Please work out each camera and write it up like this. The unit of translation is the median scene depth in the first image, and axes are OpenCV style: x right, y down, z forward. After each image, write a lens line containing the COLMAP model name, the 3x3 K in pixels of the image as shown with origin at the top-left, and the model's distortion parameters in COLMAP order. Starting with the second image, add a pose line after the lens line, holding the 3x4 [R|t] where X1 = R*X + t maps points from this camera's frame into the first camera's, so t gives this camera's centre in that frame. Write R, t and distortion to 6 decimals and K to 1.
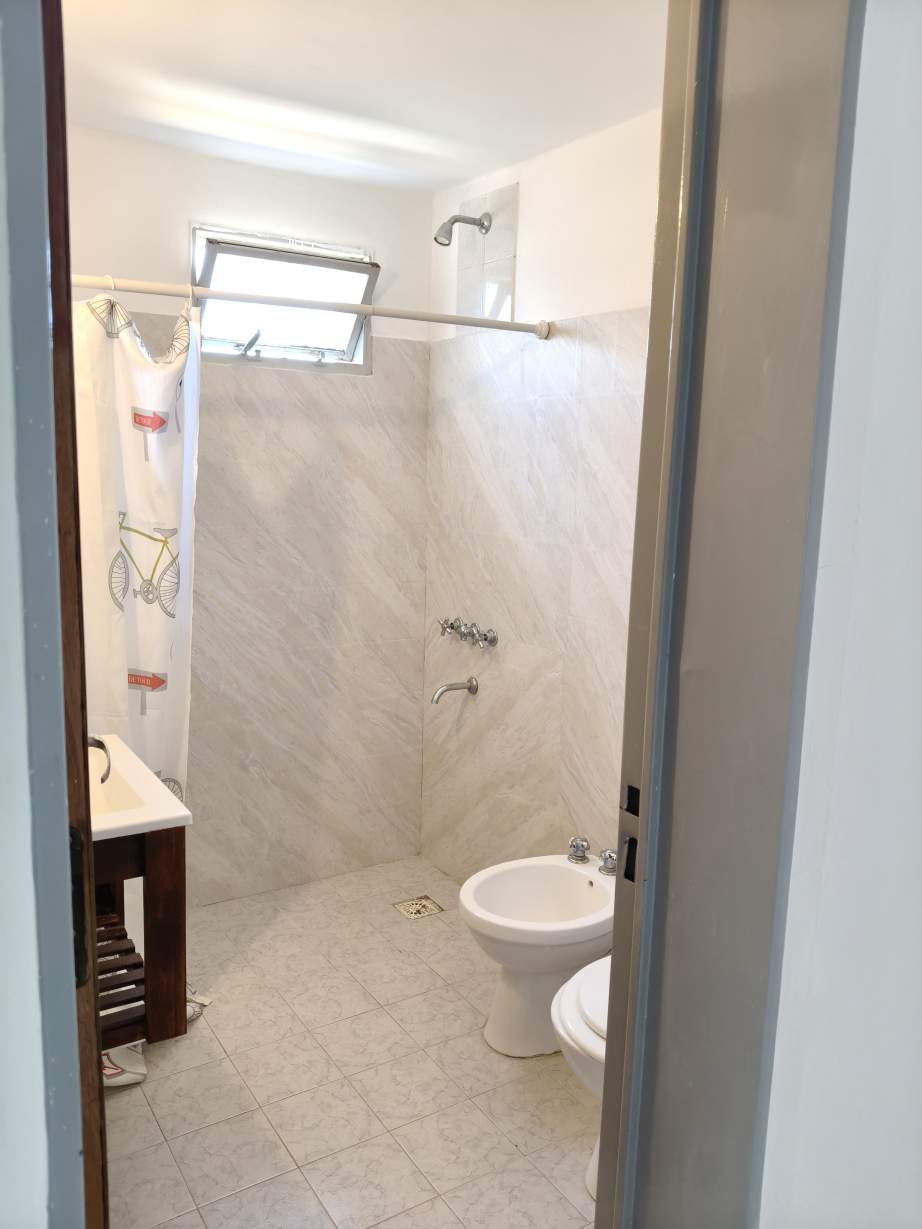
lens RADIAL K [[952.4, 0, 461.1], [0, 952.4, 616.0], [0, 0, 1]] dist [0.130468, -0.032019]
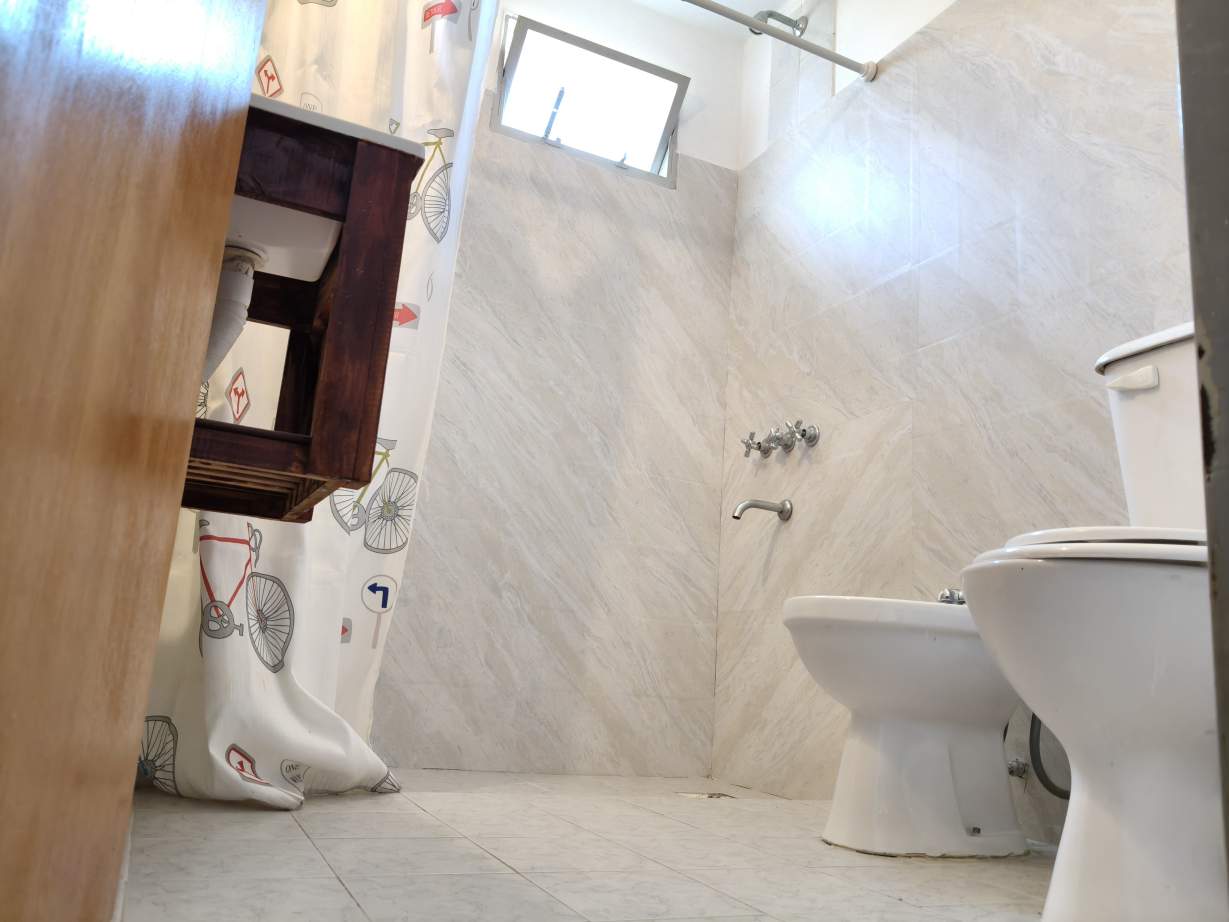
lens RADIAL K [[952.4, 0, 609.0], [0, 952.4, 459.9], [0, 0, 1]] dist [0.130468, -0.032019]
pose [[0.990602, 0.015106, -0.135941, -0.025443], [-0.065436, 0.925104, -0.374034, 0.340898], [0.120109, 0.379414, 0.917398, 0.233797]]
